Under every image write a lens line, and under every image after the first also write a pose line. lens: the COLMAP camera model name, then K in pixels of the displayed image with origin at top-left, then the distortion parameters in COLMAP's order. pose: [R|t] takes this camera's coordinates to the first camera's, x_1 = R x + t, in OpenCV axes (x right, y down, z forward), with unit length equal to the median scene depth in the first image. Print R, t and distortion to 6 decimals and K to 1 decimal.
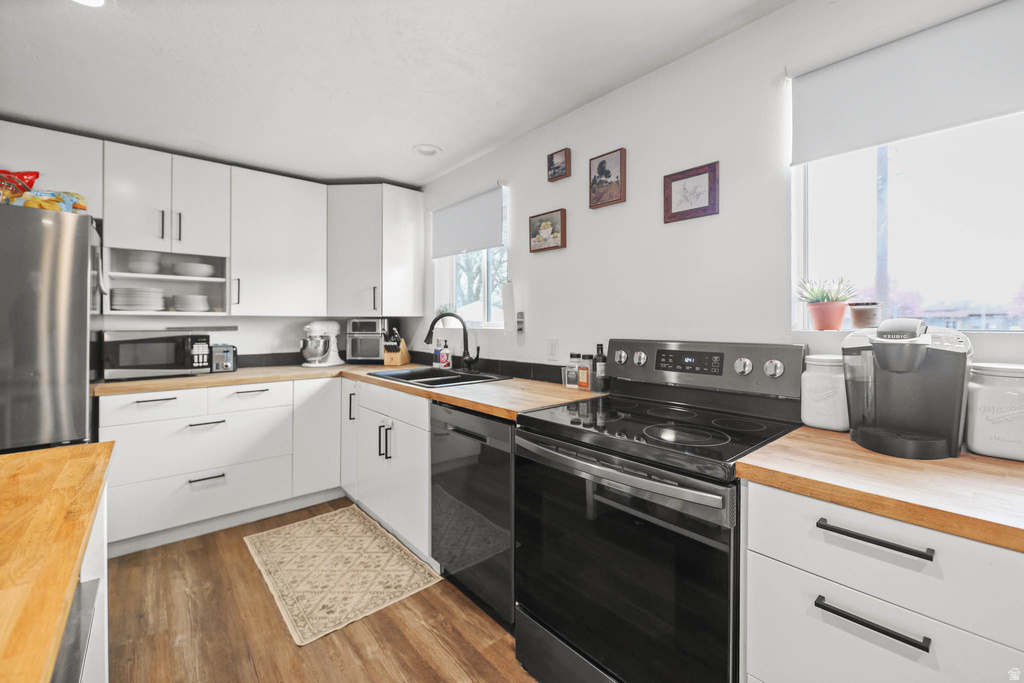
lens RADIAL K [[424.8, 0, 526.9], [0, 424.8, 322.2], [0, 0, 1]] dist [-0.002942, -0.000349]
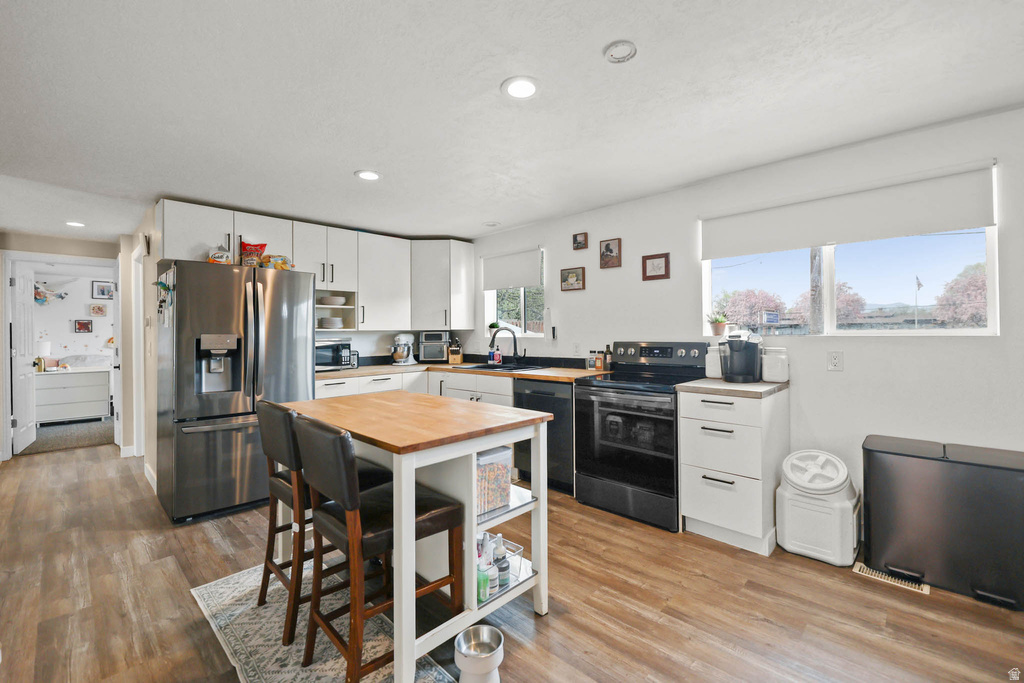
lens RADIAL K [[438.6, 0, 523.0], [0, 438.6, 331.6], [0, 0, 1]] dist [-0.001192, -0.000157]
pose [[0.996175, -0.010739, 0.086716, -0.292336], [0.010753, 0.999942, 0.000315, -0.007995], [-0.086714, 0.000619, 0.996233, -0.695539]]
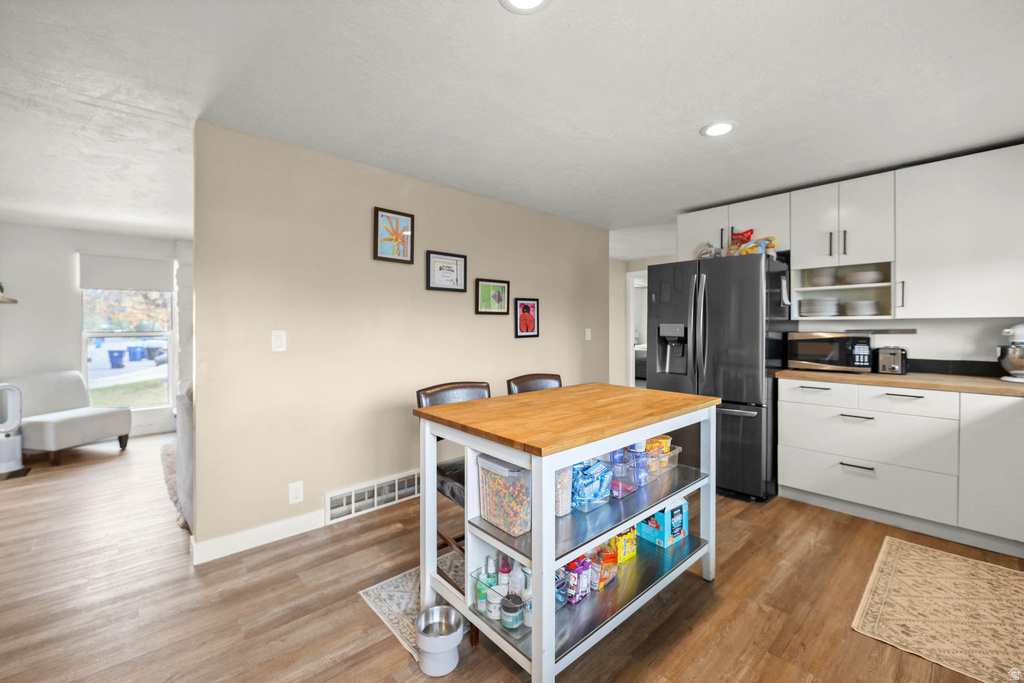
lens RADIAL K [[428.7, 0, 510.7], [0, 428.7, 326.9], [0, 0, 1]] dist [-0.000971, -0.000294]
pose [[0.005050, -0.001296, -0.999986, 0.367630], [0.004732, 0.999988, -0.001272, 0.000983], [0.999976, -0.004726, 0.005056, 0.093215]]
